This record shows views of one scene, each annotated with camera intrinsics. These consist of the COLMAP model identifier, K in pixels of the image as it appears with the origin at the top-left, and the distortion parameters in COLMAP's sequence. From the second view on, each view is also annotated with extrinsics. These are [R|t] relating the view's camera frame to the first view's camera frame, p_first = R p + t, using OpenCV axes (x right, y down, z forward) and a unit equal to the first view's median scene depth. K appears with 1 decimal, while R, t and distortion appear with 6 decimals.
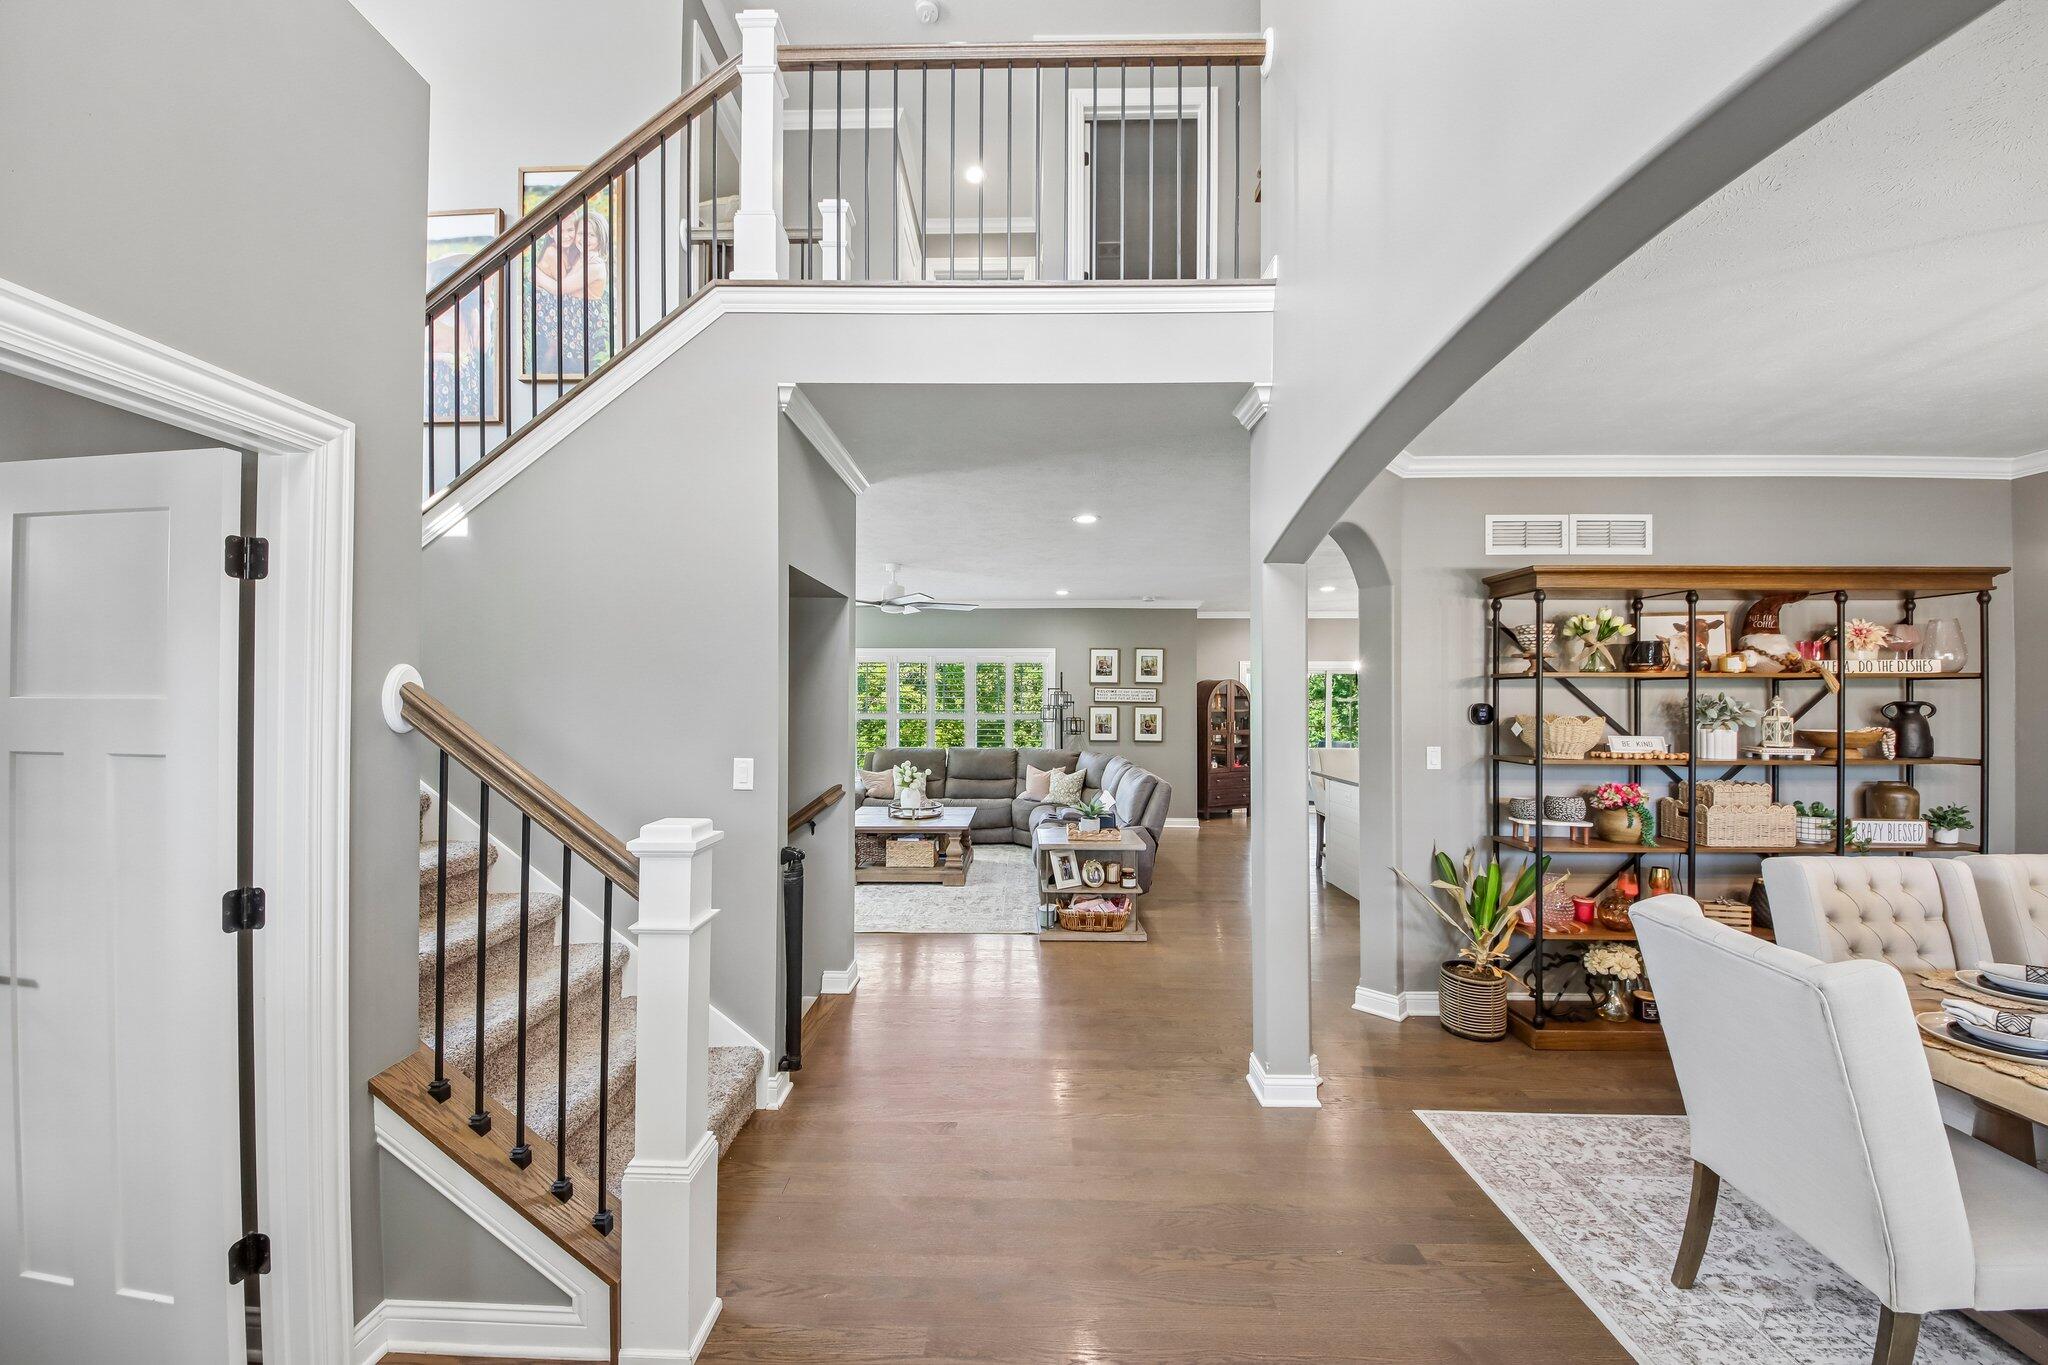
lens RADIAL K [[764.7, 0, 1026.3], [0, 764.7, 691.0], [0, 0, 1]] dist [0.030584, -0.020616]
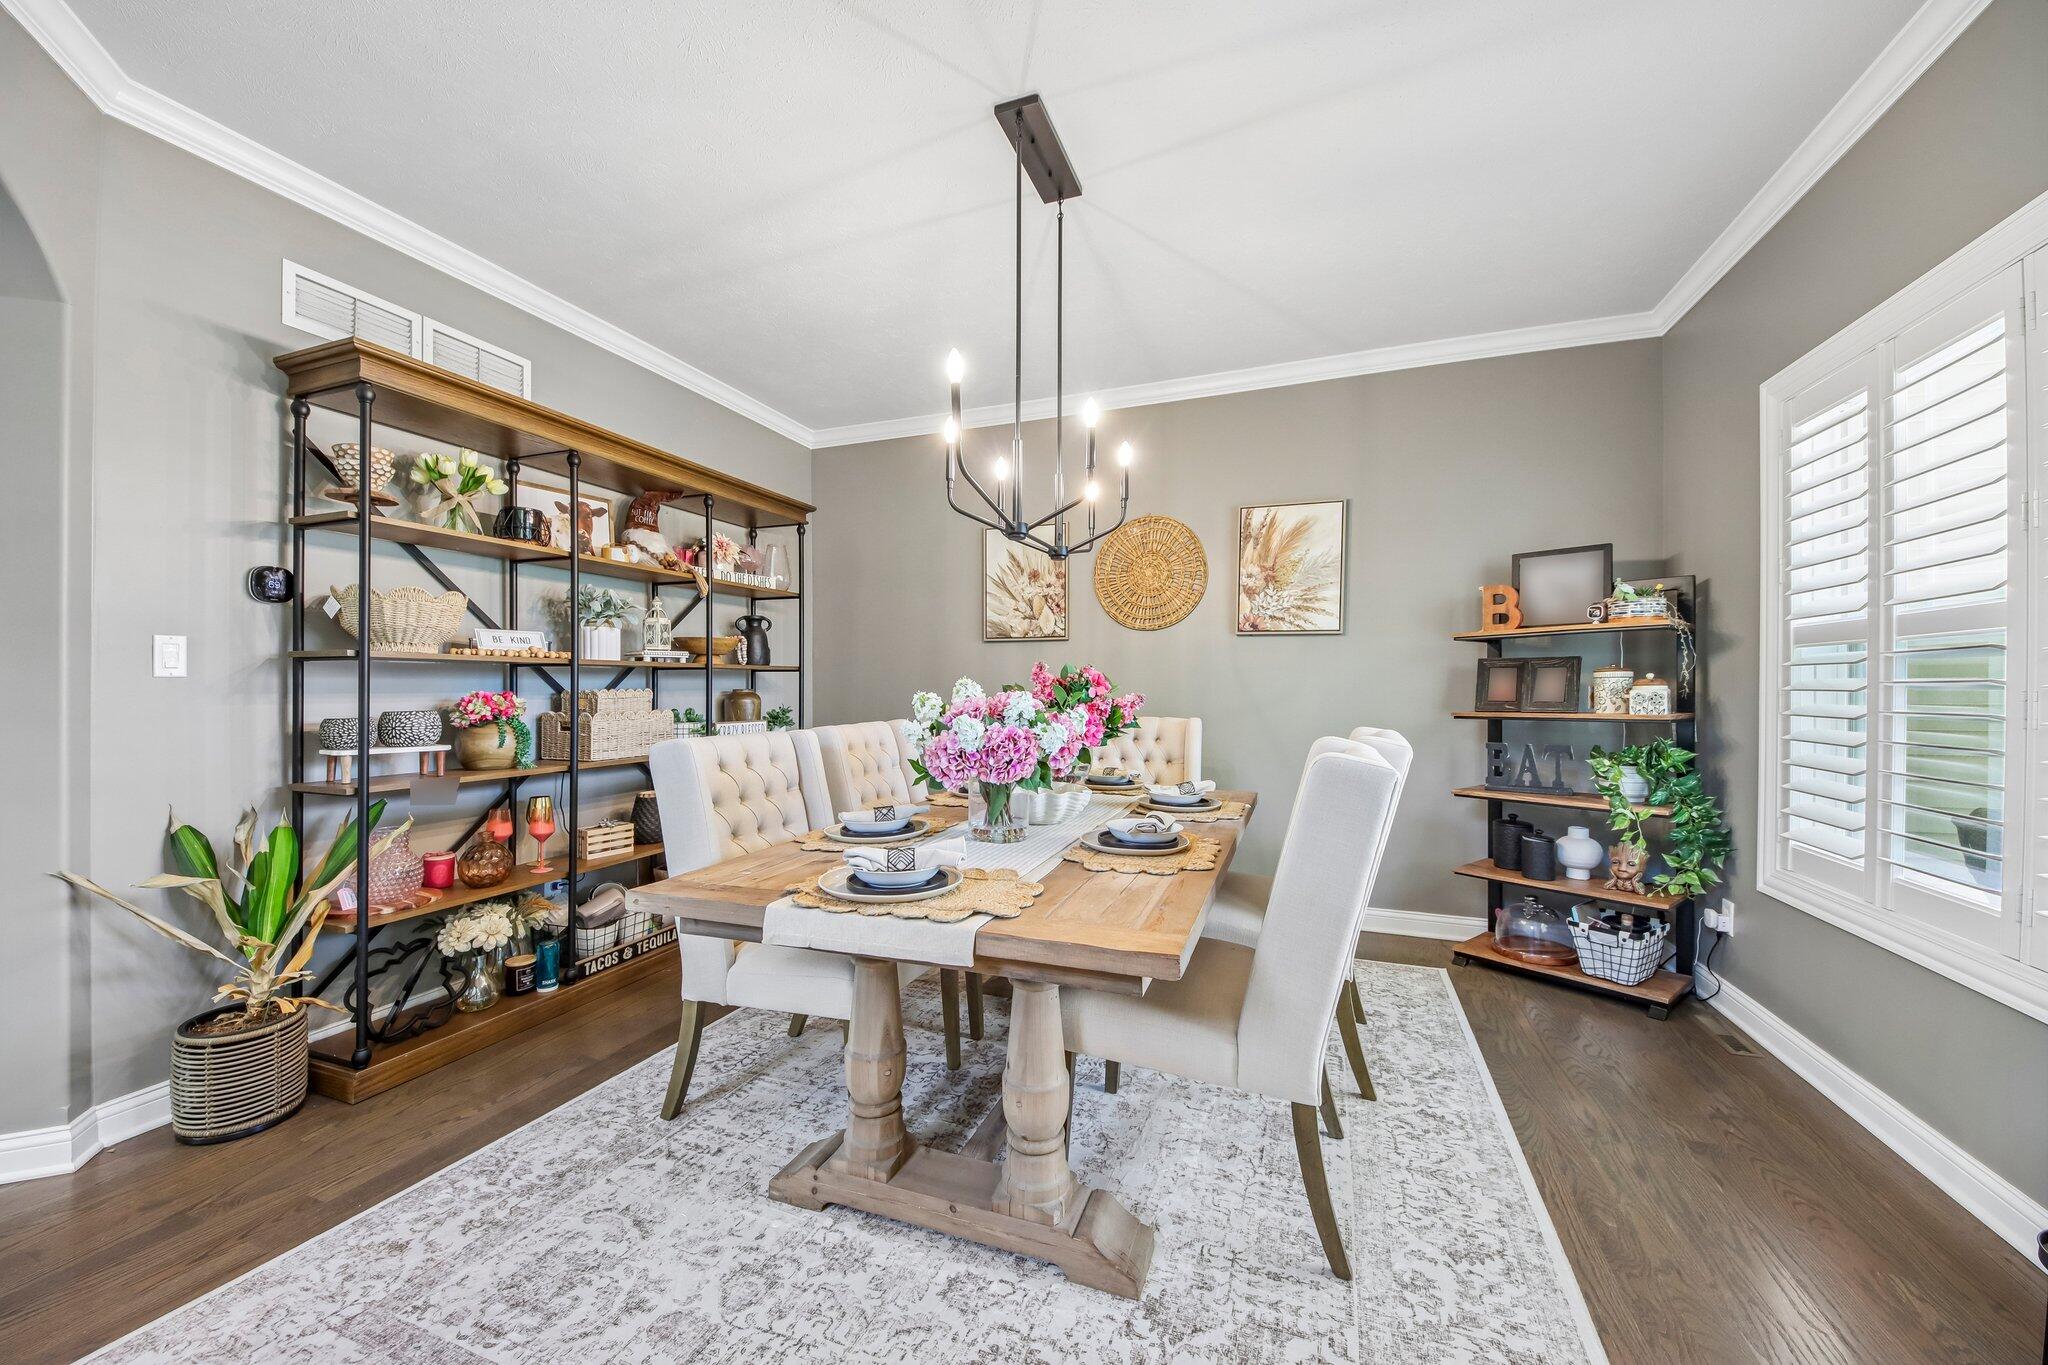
lens RADIAL K [[764.7, 0, 1026.3], [0, 764.7, 691.0], [0, 0, 1]] dist [0.030584, -0.020616]
pose [[0.333341, -0.007188, 0.942779, 0.233596], [-0.009436, 0.999895, 0.010960, 0.106032], [-0.942759, -0.012549, 0.333238, 0.257537]]
